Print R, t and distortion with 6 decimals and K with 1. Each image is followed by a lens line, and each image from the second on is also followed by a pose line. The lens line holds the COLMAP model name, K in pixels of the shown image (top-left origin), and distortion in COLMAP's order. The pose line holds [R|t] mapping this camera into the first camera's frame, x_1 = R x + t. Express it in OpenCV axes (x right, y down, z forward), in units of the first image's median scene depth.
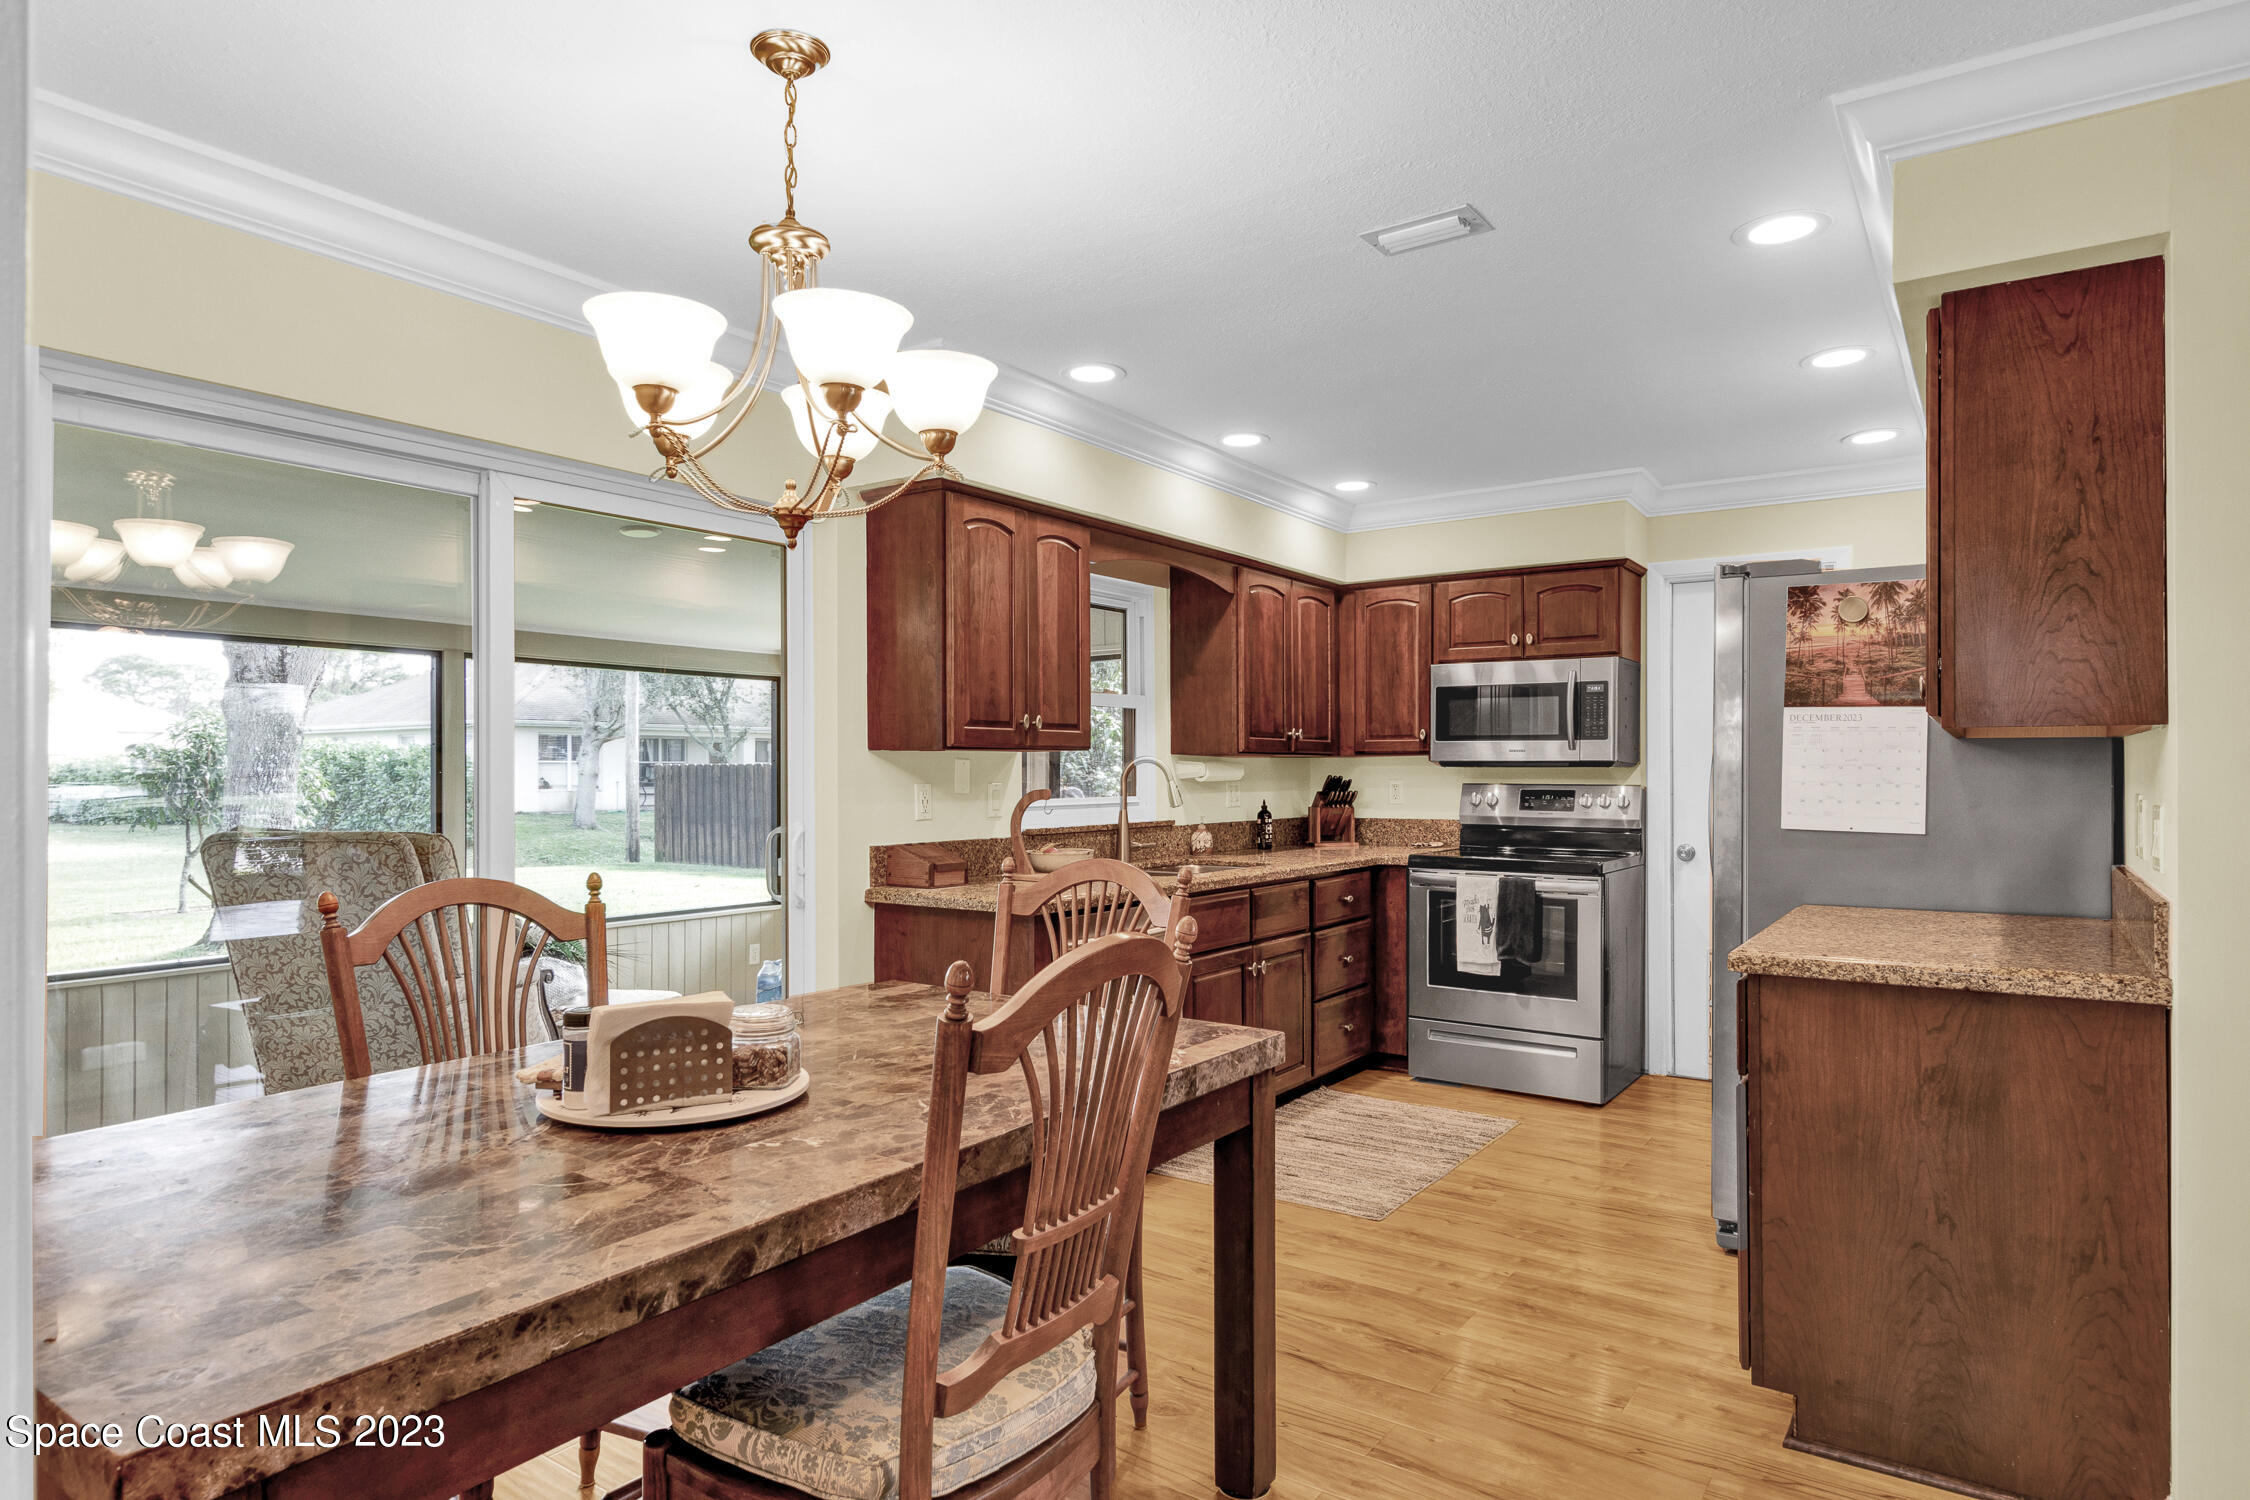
lens RADIAL K [[1271.4, 0, 1114.3], [0, 1271.4, 766.4], [0, 0, 1]] dist [0.011869, -0.001256]
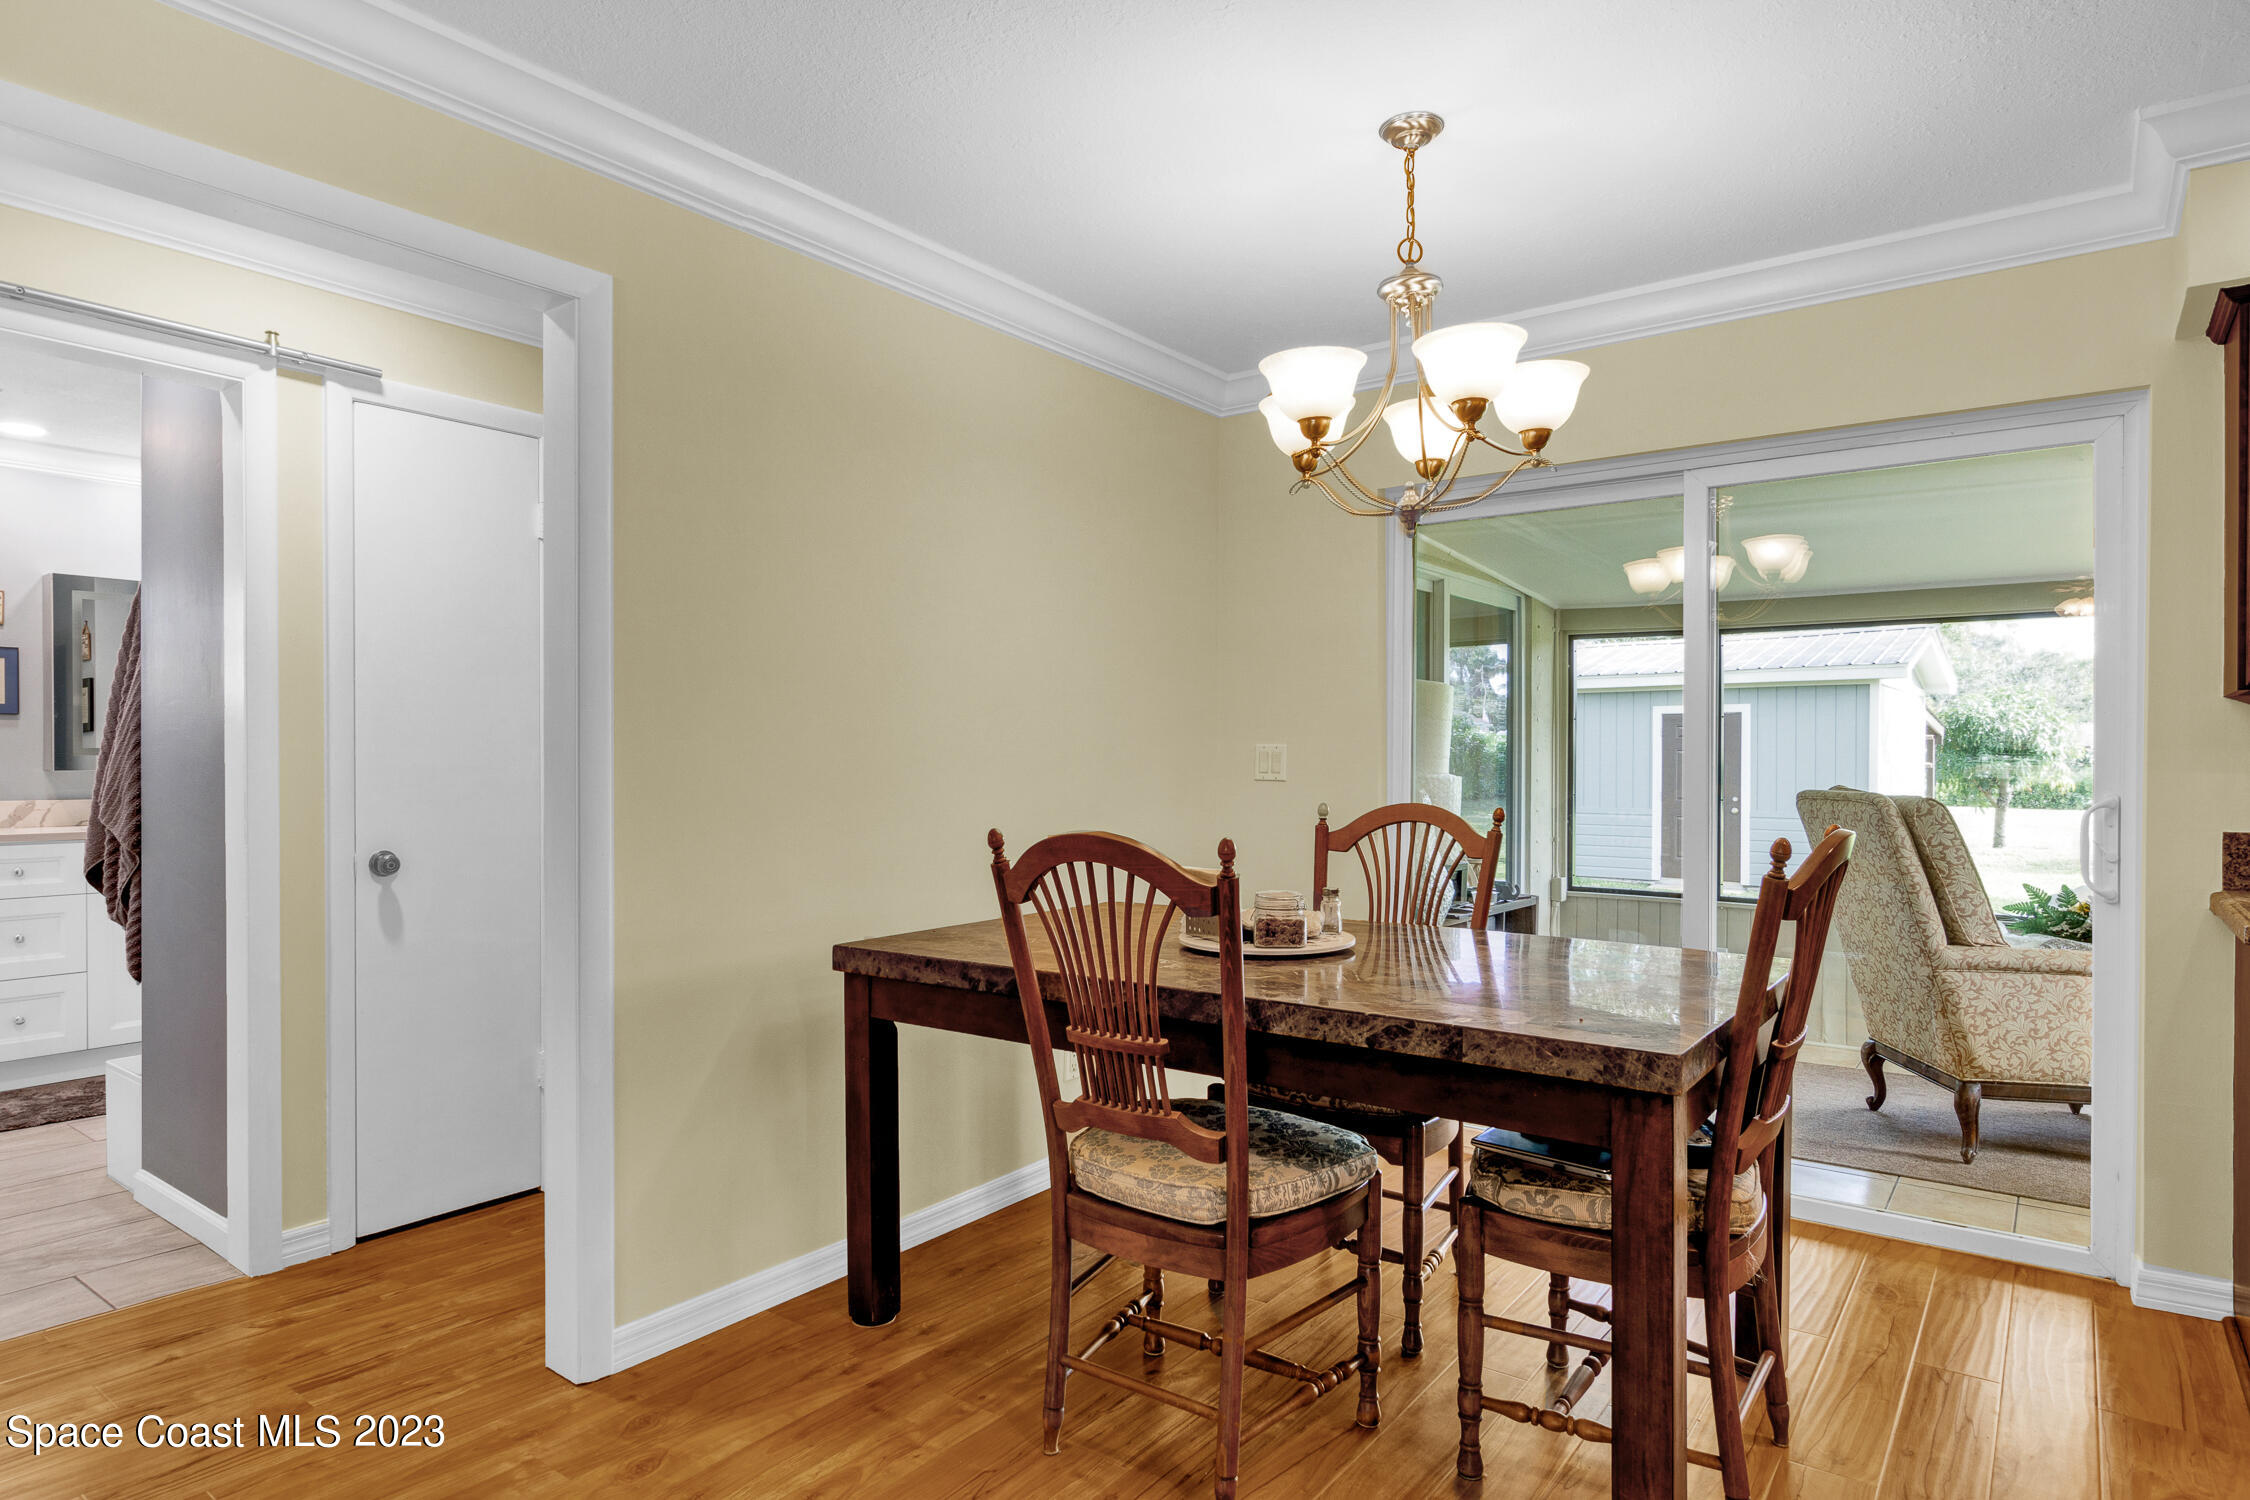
lens RADIAL K [[1258.6, 0, 1132.5], [0, 1258.6, 770.1], [0, 0, 1]] dist [-0.003150, -0.000634]
pose [[-0.019663, 0.011576, -0.999740, 0.388623], [0.001271, 0.999932, 0.011553, 0.014740], [0.999806, -0.001044, -0.019676, 0.308896]]
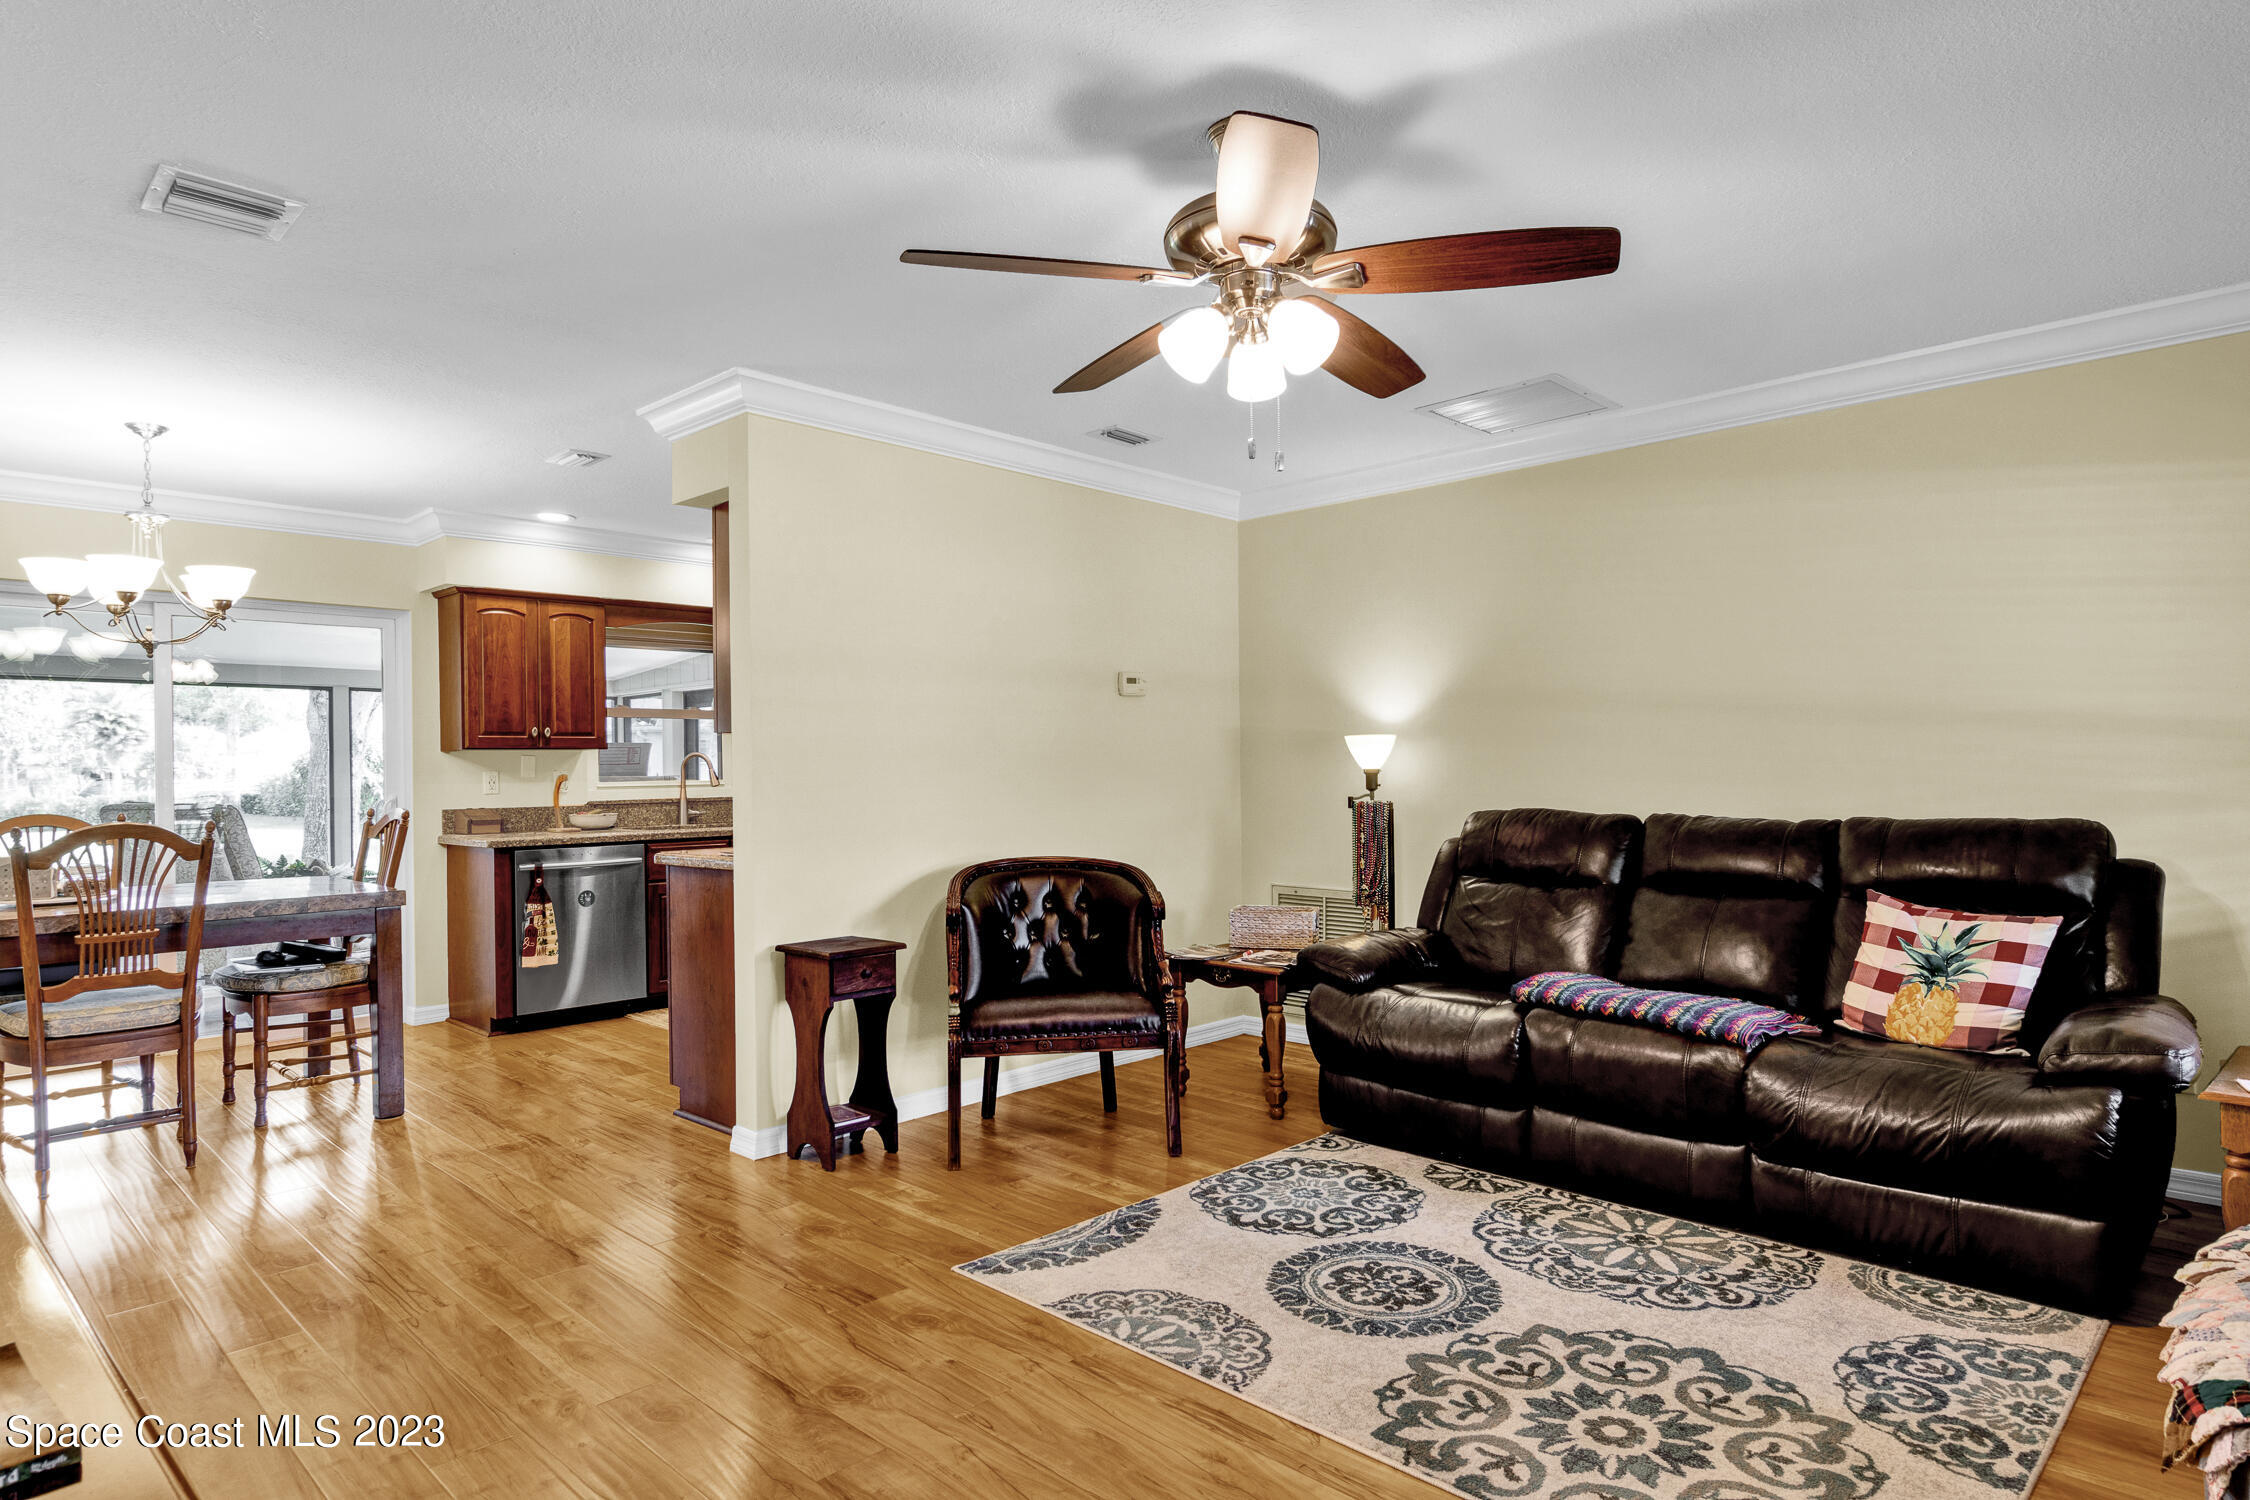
lens RADIAL K [[1247.9, 0, 1122.7], [0, 1247.9, 767.1], [0, 0, 1]] dist [0.003529, -0.000708]
pose [[0.989245, -0.009441, -0.145966, 0.683816], [0.009752, 0.999951, 0.001413, 0.010736], [0.145945, -0.002821, 0.989289, -0.344959]]
